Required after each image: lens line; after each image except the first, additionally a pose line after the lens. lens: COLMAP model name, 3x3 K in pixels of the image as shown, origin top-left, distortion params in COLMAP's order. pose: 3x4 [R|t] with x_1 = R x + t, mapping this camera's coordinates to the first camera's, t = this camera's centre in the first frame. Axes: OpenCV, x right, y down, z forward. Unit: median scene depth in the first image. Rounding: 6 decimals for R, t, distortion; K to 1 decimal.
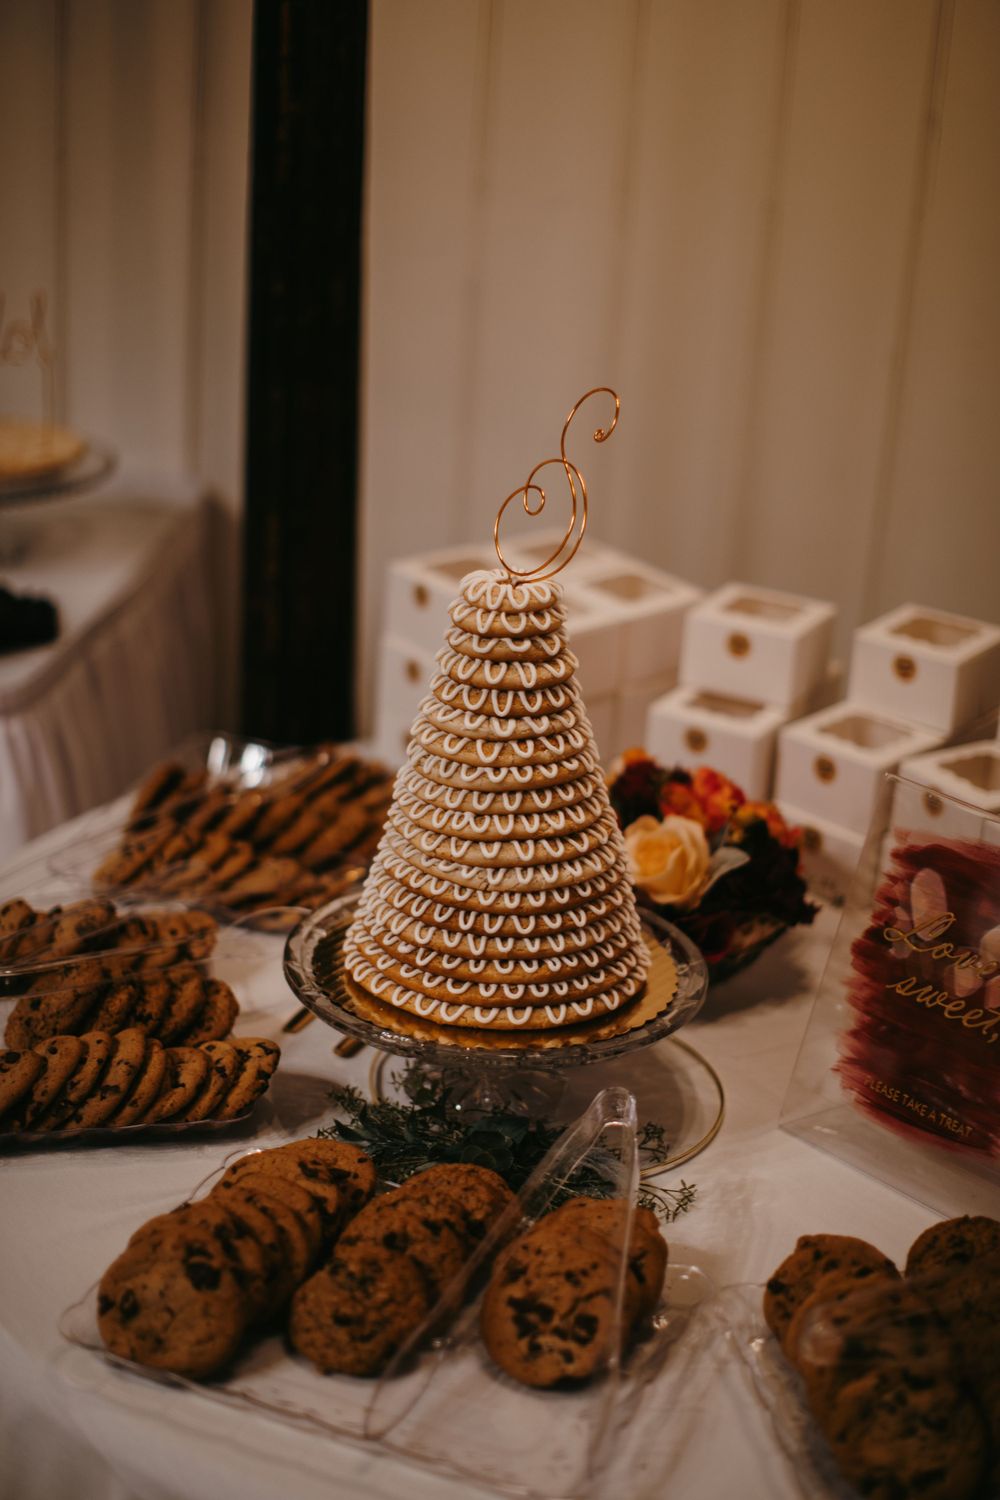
lens RADIAL K [[2153.6, 0, 500.0], [0, 2153.6, 750.0], [0, 0, 1]] dist [-0.177553, 0.369127]
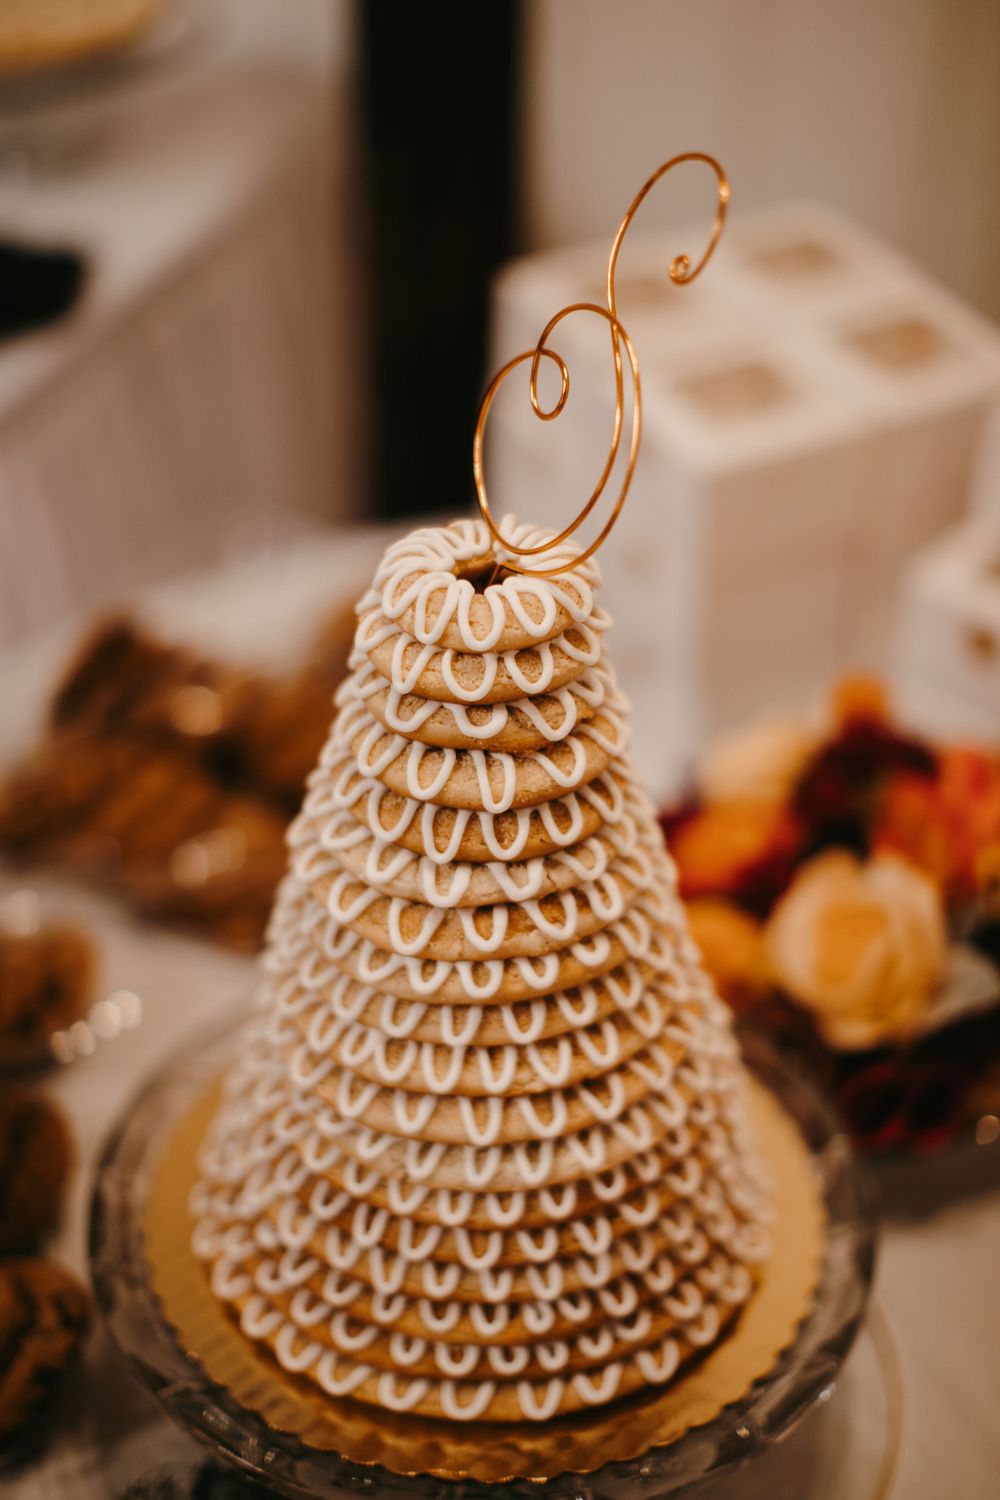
lens RADIAL K [[2153.6, 0, 500.0], [0, 2153.6, 750.0], [0, 0, 1]] dist [-0.177553, 0.369127]
pose [[0.977202, 0.087228, -0.193564, 0.102910], [-0.032590, 0.962526, 0.269225, -0.167050], [0.209794, -0.256779, 0.943425, 0.557976]]
